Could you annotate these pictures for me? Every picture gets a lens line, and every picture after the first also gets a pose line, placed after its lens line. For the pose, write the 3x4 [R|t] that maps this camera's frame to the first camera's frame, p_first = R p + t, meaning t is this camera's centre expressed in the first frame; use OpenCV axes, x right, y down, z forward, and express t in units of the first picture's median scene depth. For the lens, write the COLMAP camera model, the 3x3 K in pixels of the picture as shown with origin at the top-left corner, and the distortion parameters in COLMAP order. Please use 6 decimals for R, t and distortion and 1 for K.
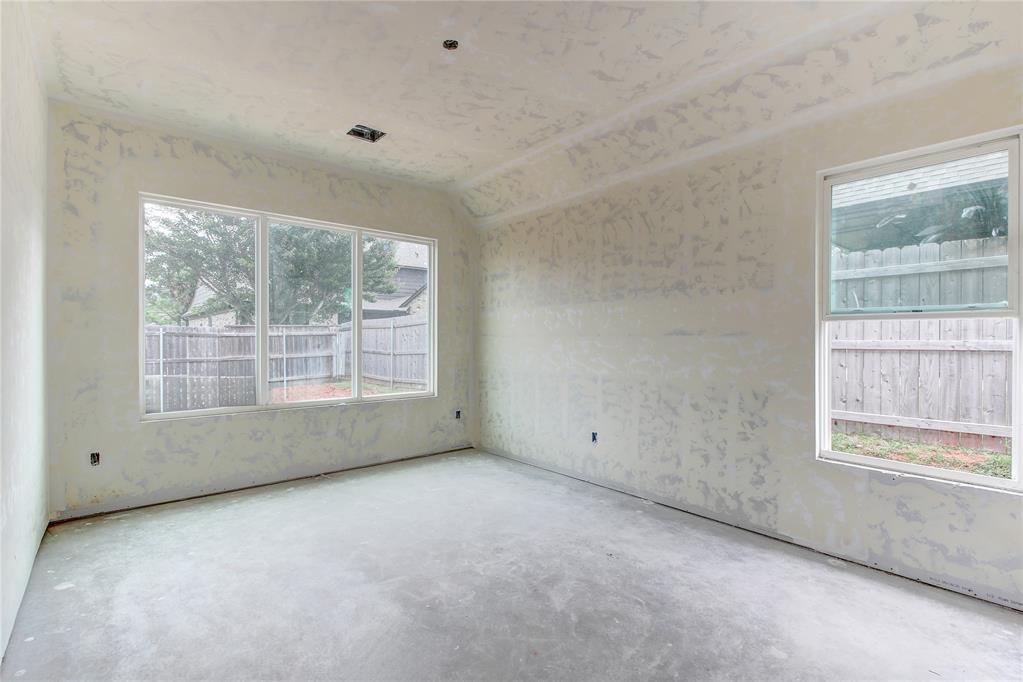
lens RADIAL K [[464.9, 0, 505.3], [0, 464.9, 340.3], [0, 0, 1]] dist [0.021943, -0.015206]
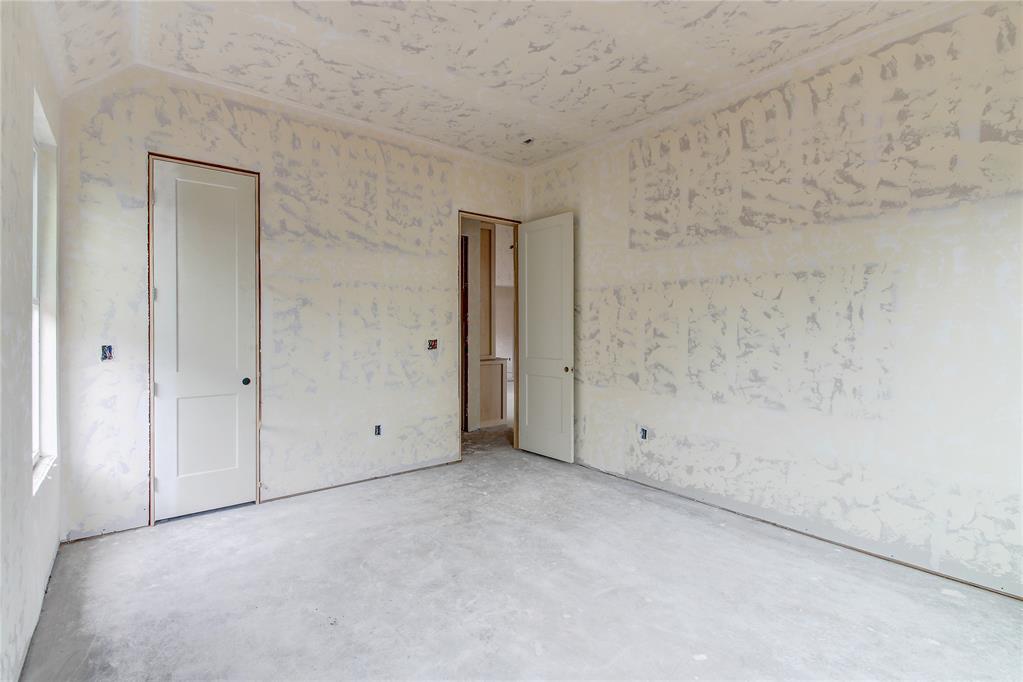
lens RADIAL K [[464.9, 0, 505.3], [0, 464.9, 340.3], [0, 0, 1]] dist [0.021943, -0.015206]
pose [[-0.999593, -0.005747, 0.027951, -0.068059], [-0.004769, 0.999378, 0.034938, -0.009437], [-0.028135, 0.034790, -0.998999, 1.922519]]
